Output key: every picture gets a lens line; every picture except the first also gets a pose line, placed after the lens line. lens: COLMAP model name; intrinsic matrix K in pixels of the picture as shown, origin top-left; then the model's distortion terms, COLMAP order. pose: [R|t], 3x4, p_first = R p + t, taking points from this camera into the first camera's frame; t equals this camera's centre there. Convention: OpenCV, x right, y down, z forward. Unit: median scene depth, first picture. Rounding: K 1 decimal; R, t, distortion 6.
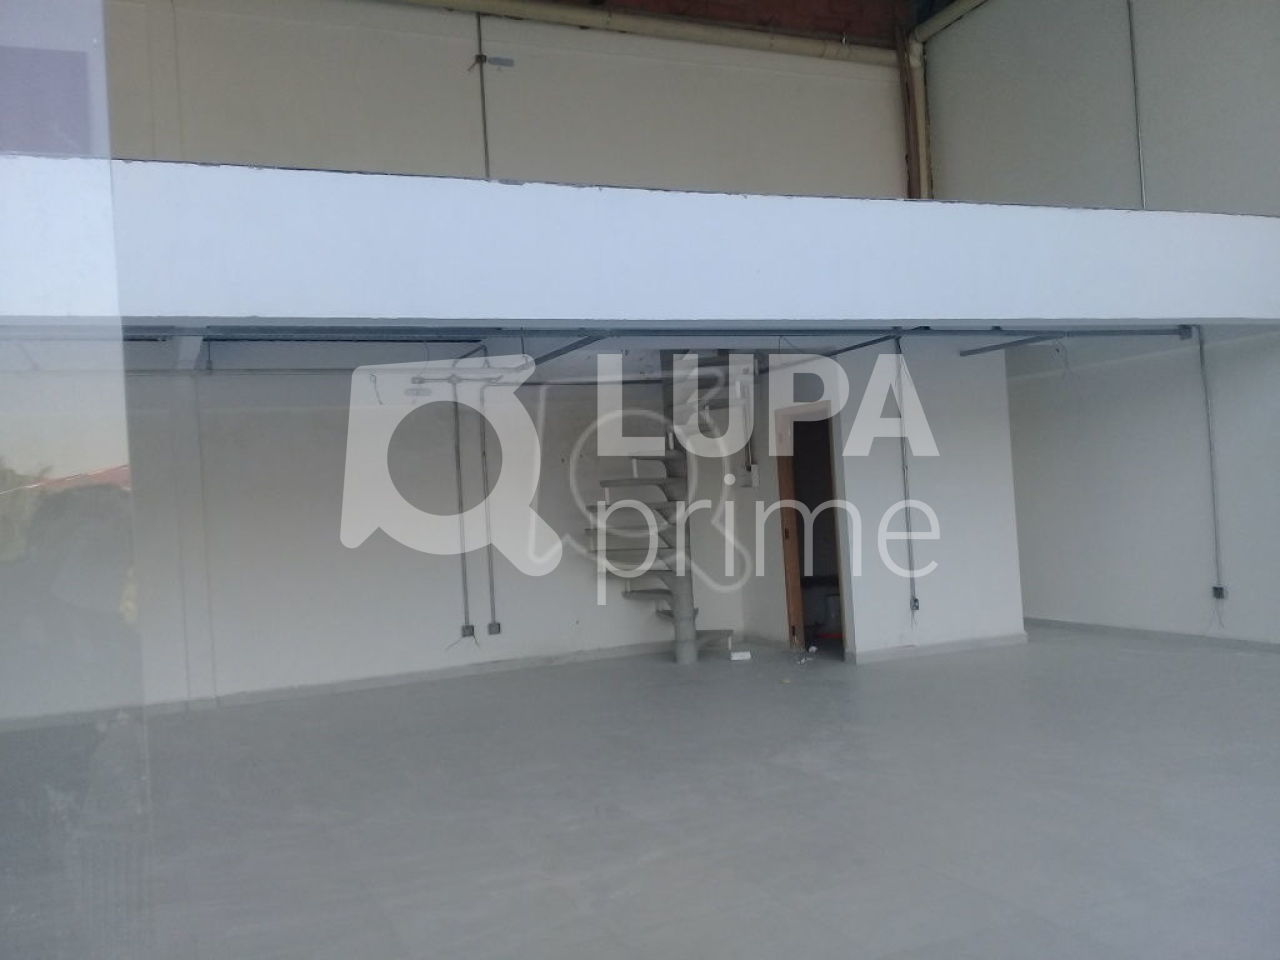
lens RADIAL K [[1173.3, 0, 647.0], [0, 1173.3, 481.1], [0, 0, 1]] dist [0.128927, -0.201390]
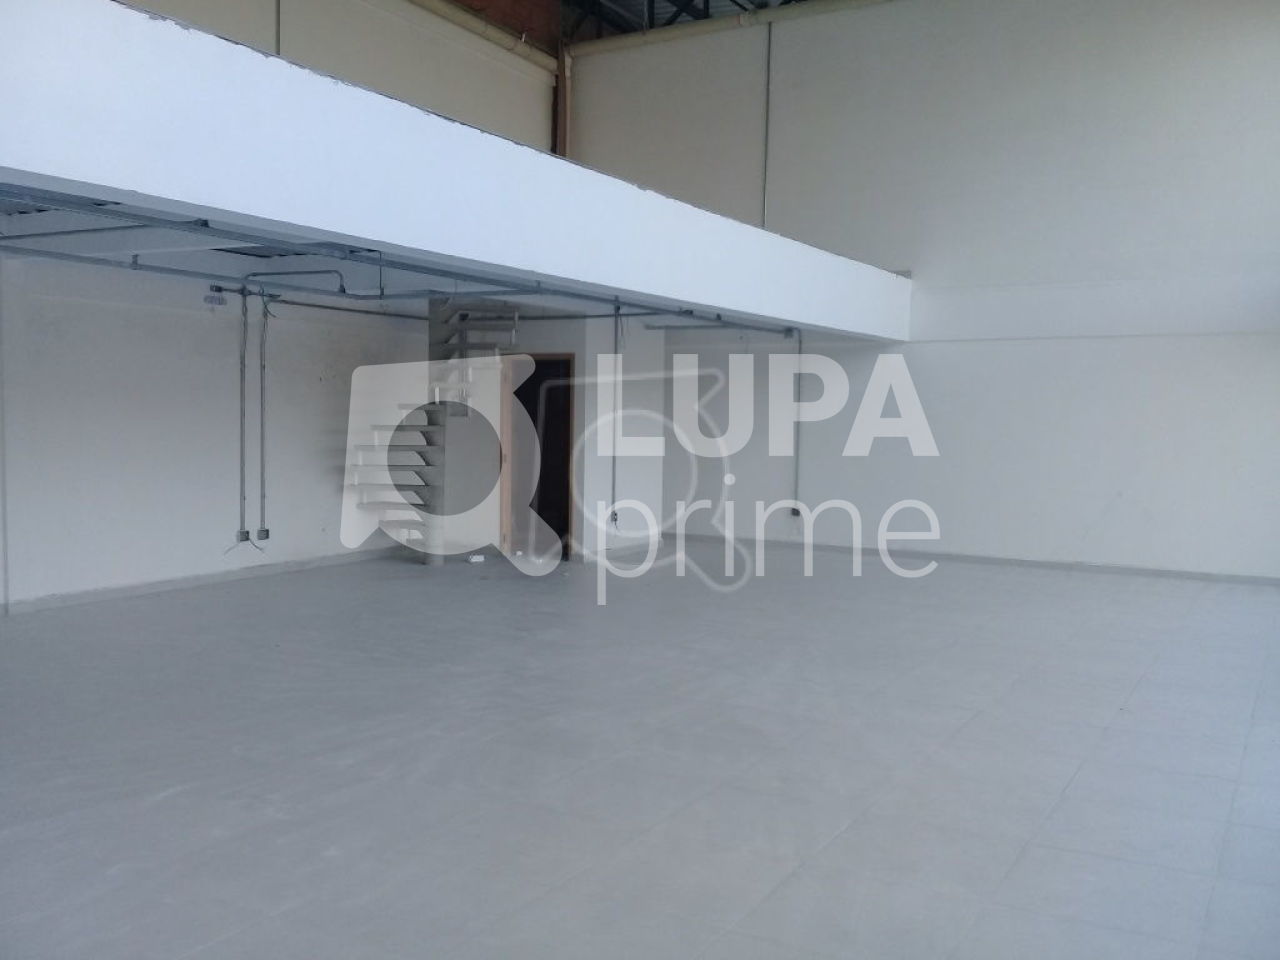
lens RADIAL K [[1173.3, 0, 647.0], [0, 1173.3, 481.1], [0, 0, 1]] dist [0.128927, -0.201390]
pose [[0.796072, 0.037110, 0.604063, -0.504039], [-0.072724, 0.996752, 0.034605, 0.016513], [-0.600817, -0.071478, 0.796185, -0.045523]]
